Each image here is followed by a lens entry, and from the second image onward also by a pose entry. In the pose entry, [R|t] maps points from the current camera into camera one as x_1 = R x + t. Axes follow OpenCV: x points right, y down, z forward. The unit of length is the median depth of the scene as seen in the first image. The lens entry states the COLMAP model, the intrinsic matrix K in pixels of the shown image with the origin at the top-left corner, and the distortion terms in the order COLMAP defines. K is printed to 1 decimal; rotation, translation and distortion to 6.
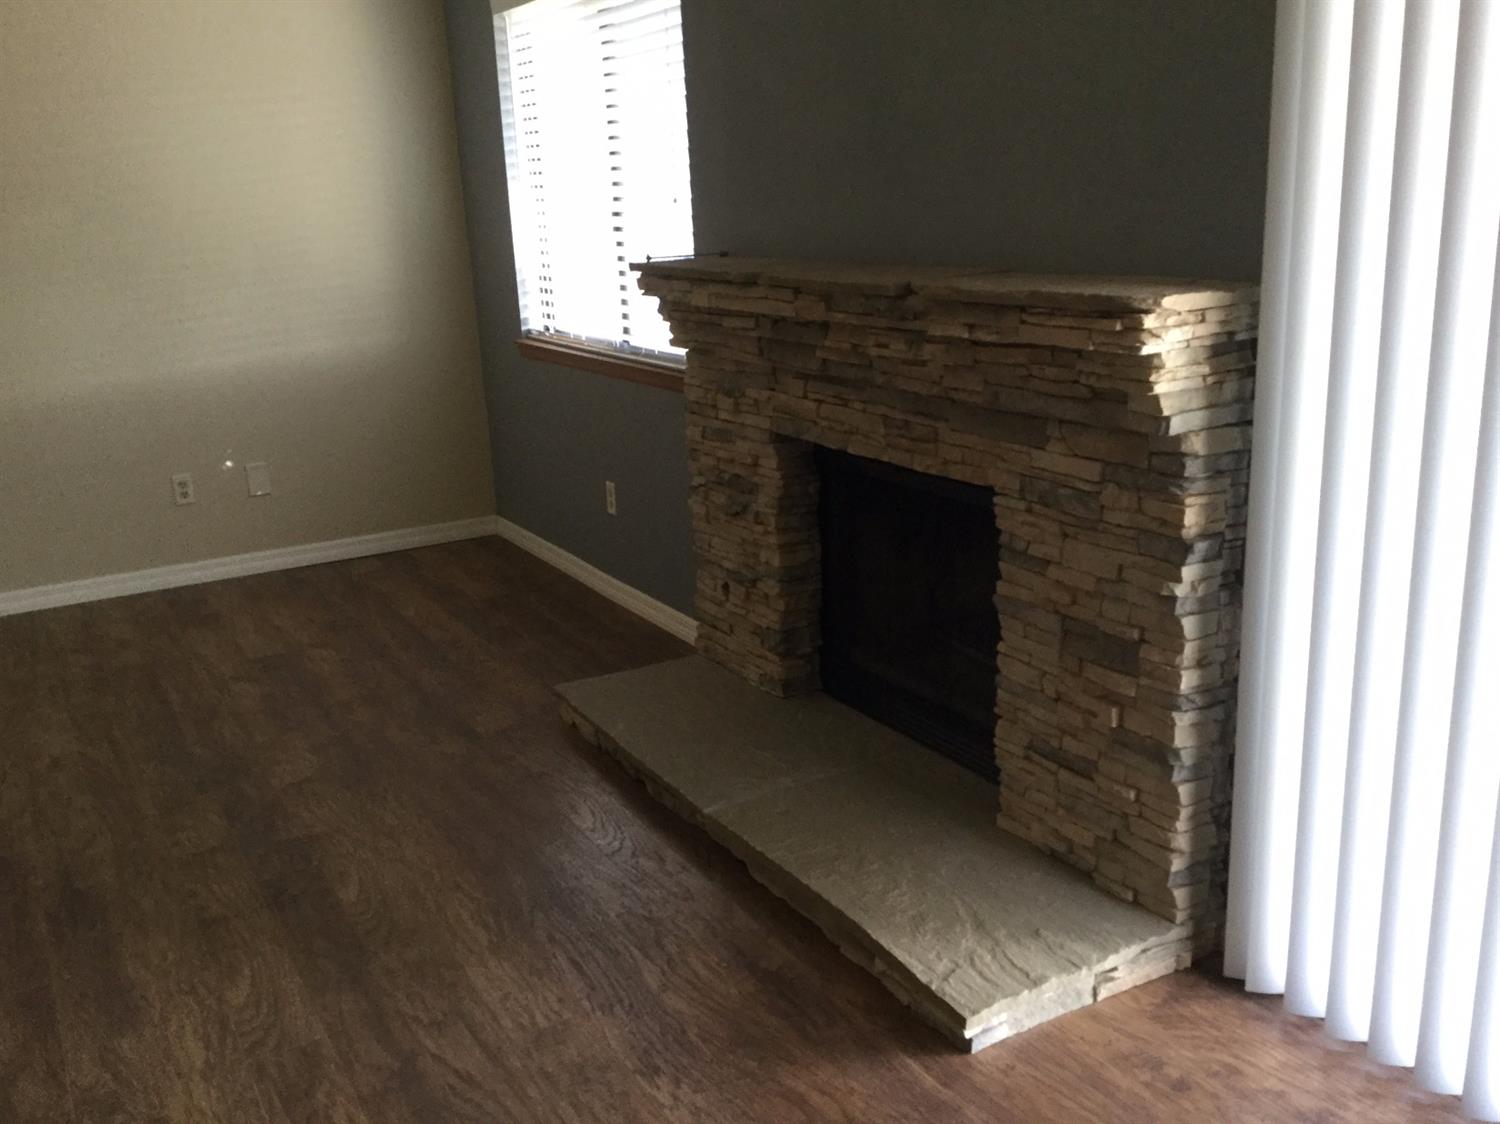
lens RADIAL K [[1398.9, 0, 748.9], [0, 1398.9, 558.1], [0, 0, 1]] dist [0.049149, -0.004771]
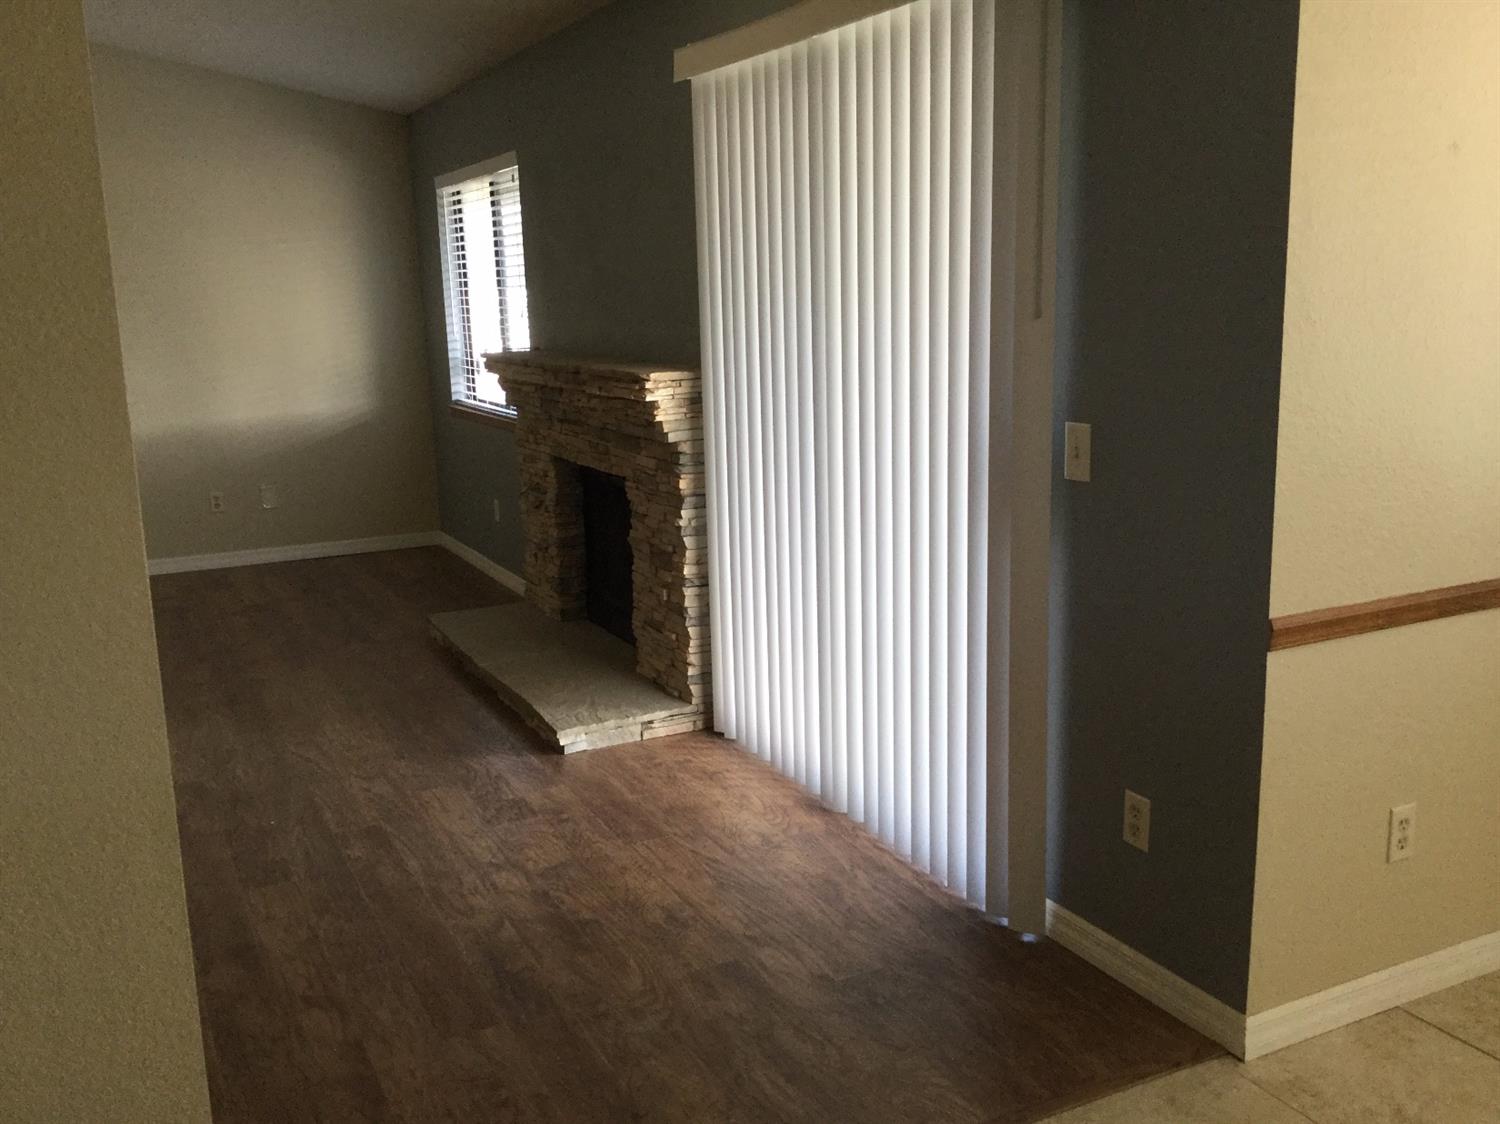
lens RADIAL K [[1353.1, 0, 742.6], [0, 1353.1, 559.4], [0, 0, 1]] dist [0.106473, -0.187634]
pose [[0.998575, 0.028612, -0.045040, 0.442735], [-0.031359, 0.997614, -0.061508, 0.173966], [0.043173, 0.062833, 0.997090, -0.814373]]
